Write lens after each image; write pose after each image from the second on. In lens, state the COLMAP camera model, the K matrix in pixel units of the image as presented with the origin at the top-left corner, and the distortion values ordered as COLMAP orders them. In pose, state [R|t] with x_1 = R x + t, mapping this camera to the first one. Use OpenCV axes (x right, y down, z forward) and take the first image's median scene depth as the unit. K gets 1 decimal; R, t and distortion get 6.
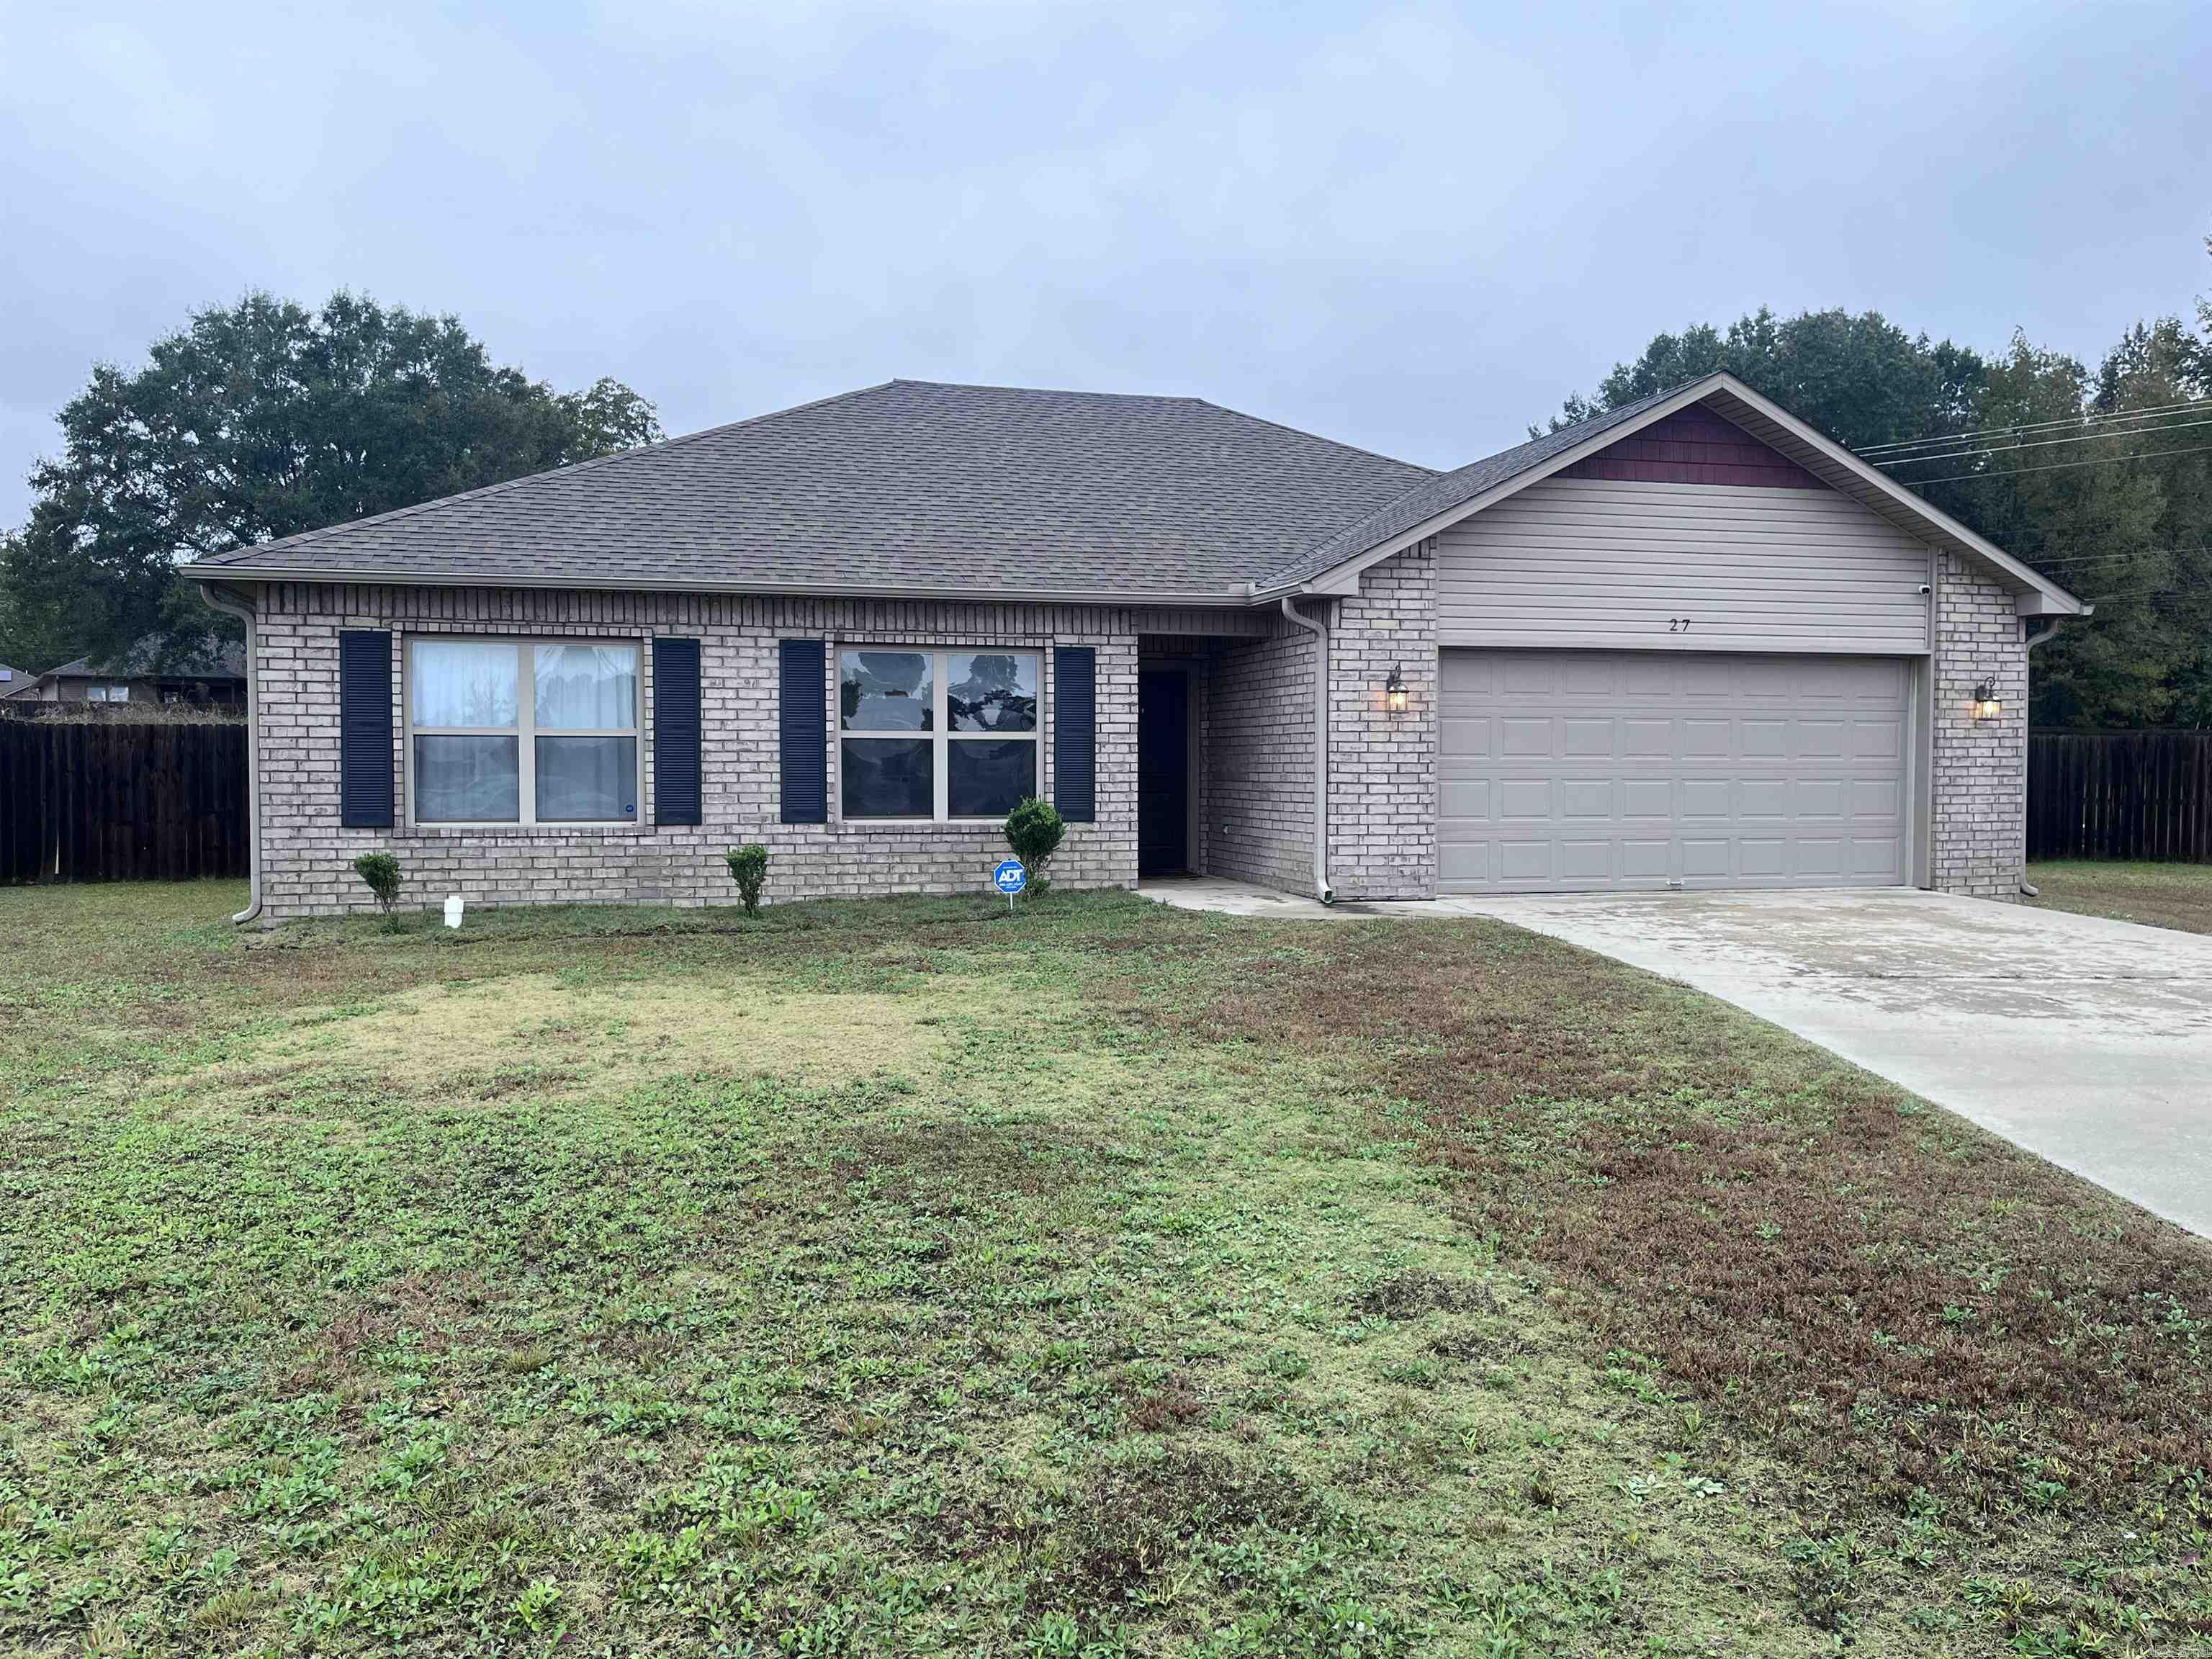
lens RADIAL K [[1700.3, 0, 1109.5], [0, 1700.3, 823.9], [0, 0, 1]] dist [0.071731, -0.099444]
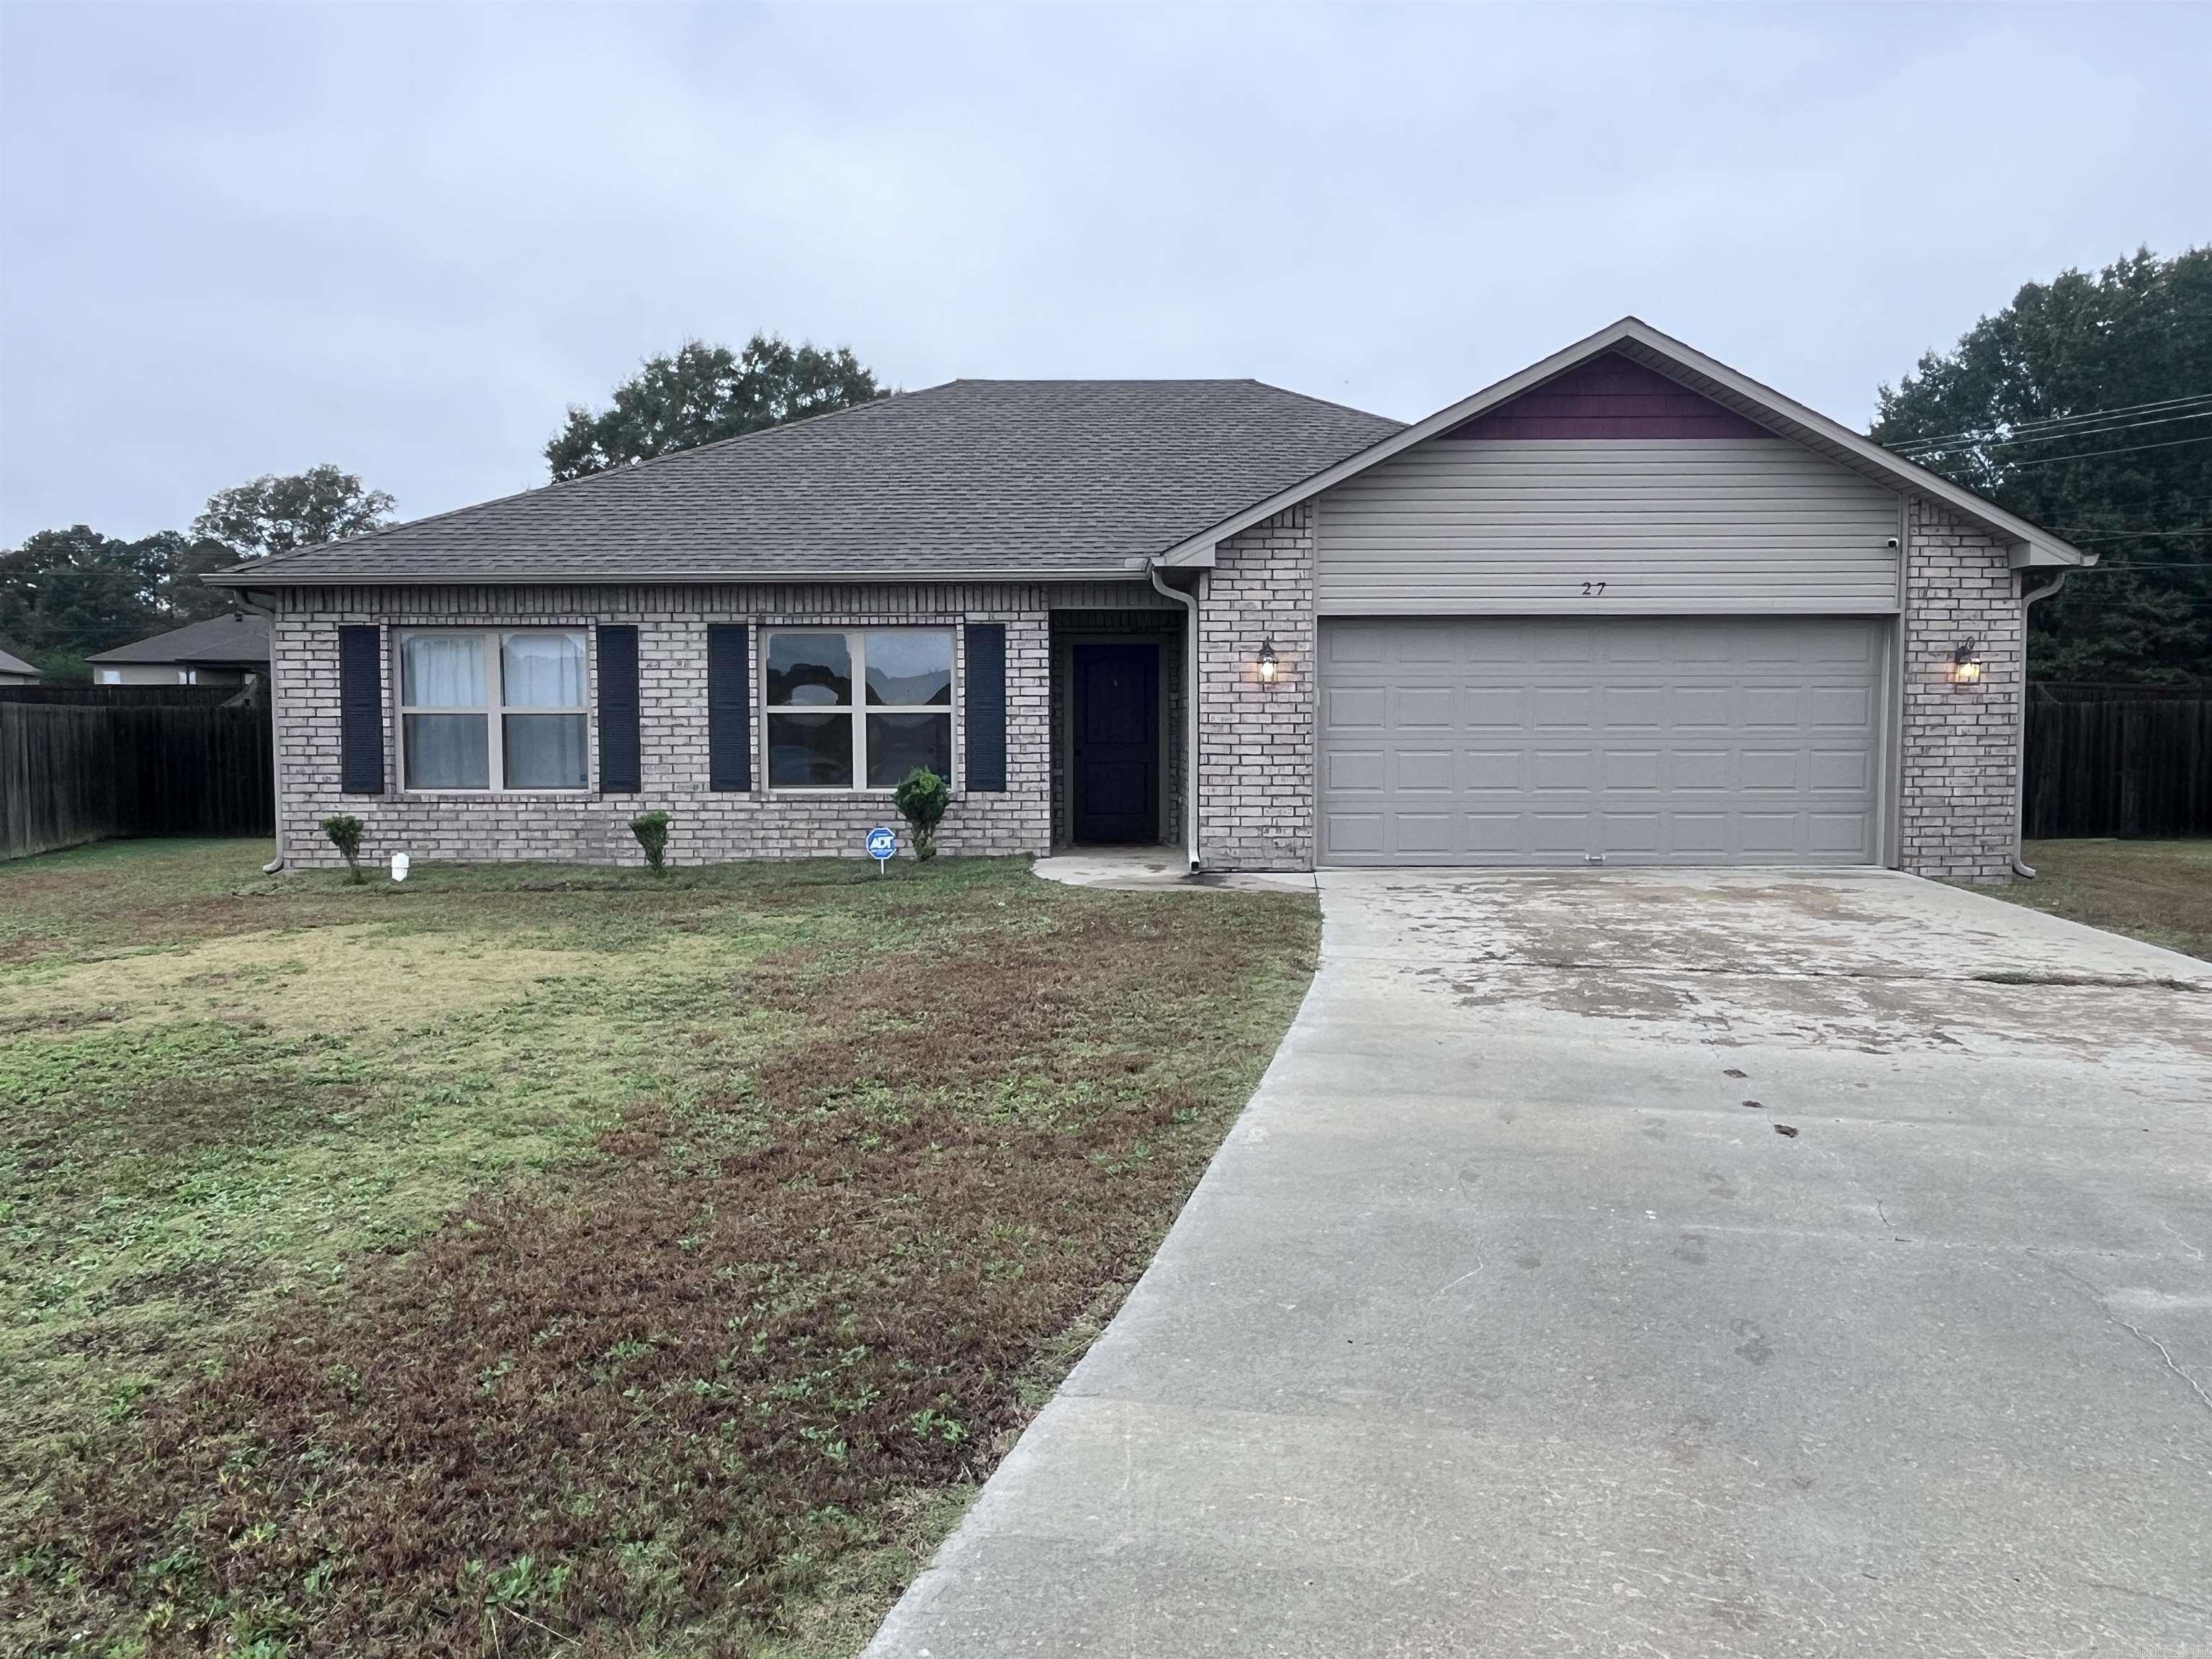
lens RADIAL K [[1565.9, 0, 1106.0], [0, 1565.9, 829.5], [0, 0, 1]] dist [0.002373, -0.000526]
pose [[0.967253, 0.011411, -0.253556, 0.308142], [-0.004718, 0.999625, 0.026987, -0.004257], [0.253769, -0.024907, 0.966944, 0.088464]]
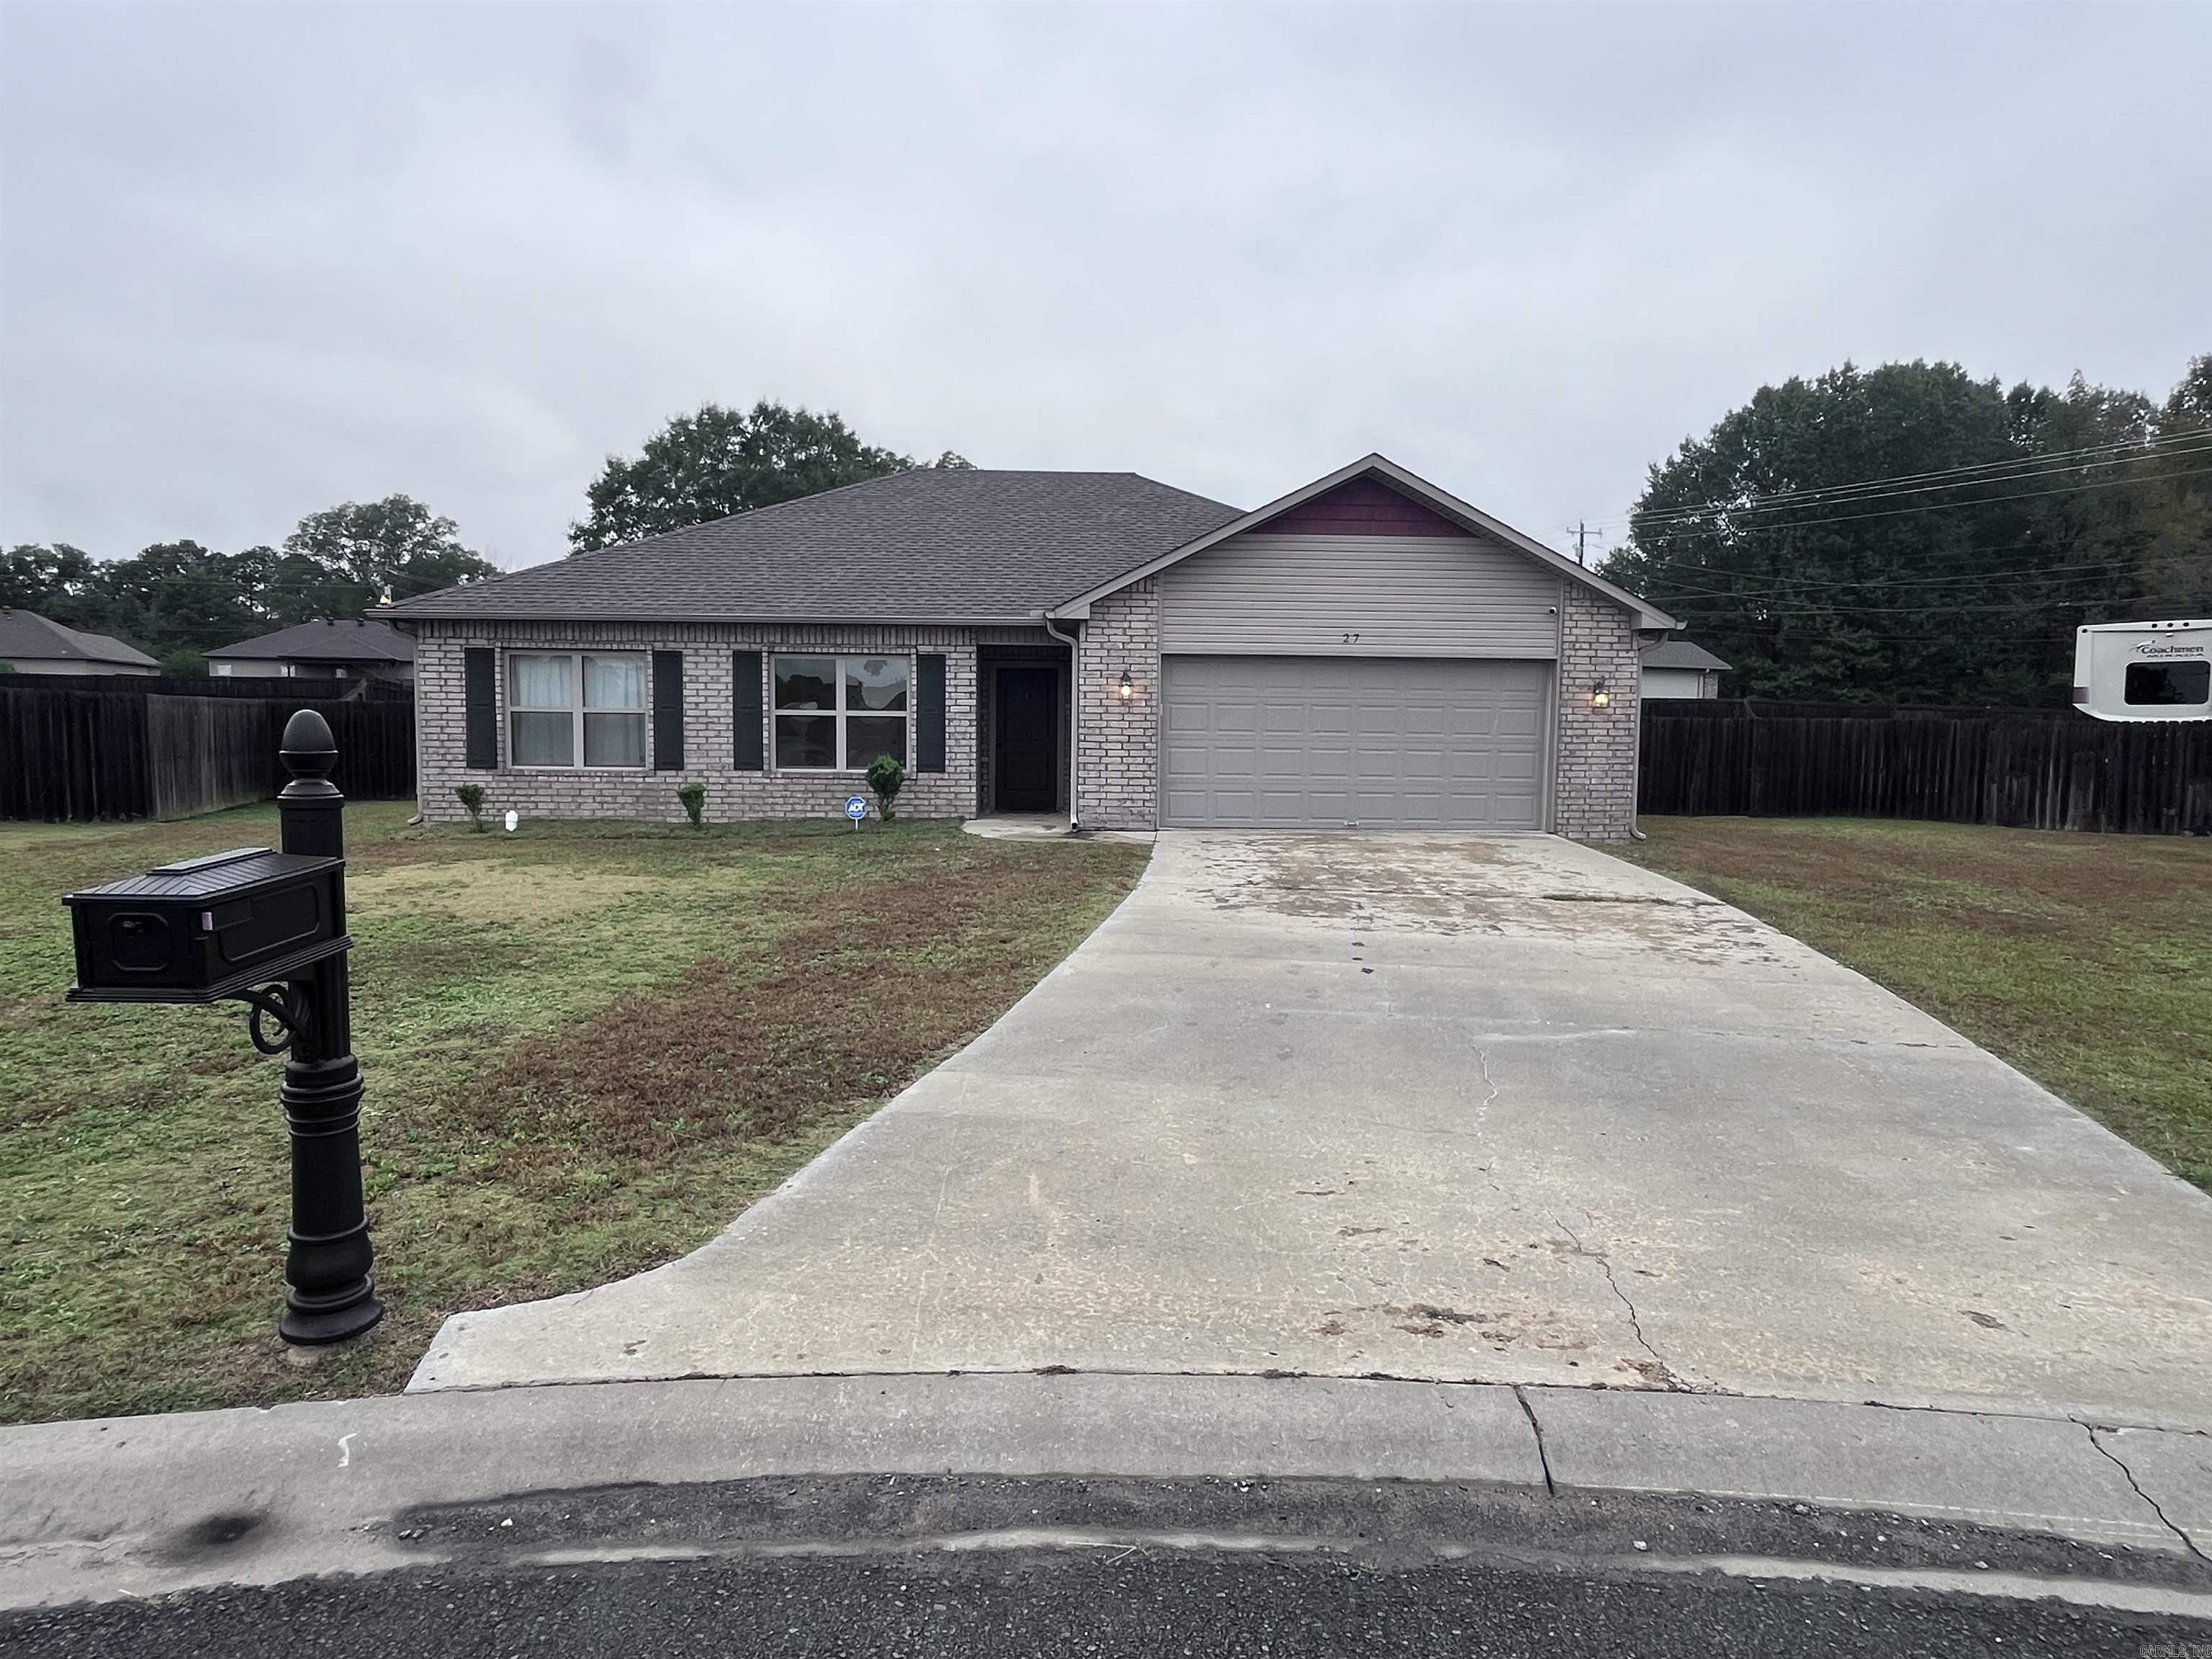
lens RADIAL K [[1280.4, 0, 1105.7], [0, 1280.4, 827.4], [0, 0, 1]] dist [0.002703, -0.001077]
pose [[0.977826, 0.026046, -0.207794, 0.376922], [-0.017293, 0.998889, 0.043829, -0.005099], [0.208704, -0.039263, 0.977190, -0.064810]]
